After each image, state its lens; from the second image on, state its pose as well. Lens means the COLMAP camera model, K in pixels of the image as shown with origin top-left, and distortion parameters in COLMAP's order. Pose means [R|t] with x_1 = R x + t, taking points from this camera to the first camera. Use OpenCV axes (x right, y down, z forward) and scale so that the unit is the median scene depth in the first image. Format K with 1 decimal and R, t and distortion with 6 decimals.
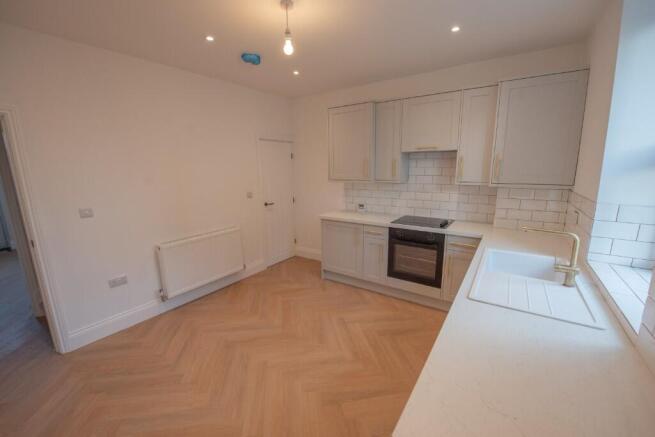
lens RADIAL K [[270.2, 0, 326.6], [0, 270.2, 220.4], [0, 0, 1]] dist [-0.001184, -0.000065]
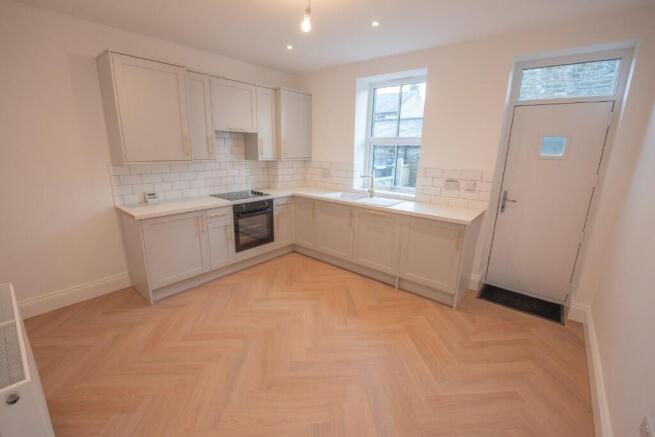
lens RADIAL K [[276.8, 0, 327.5], [0, 276.8, 218.5], [0, 0, 1]] dist [0.000815, 0.000042]
pose [[0.085321, -0.231976, 0.968972, -0.752045], [0.180005, 0.960105, 0.214003, -0.084101], [-0.979958, 0.156161, 0.123674, 0.518804]]
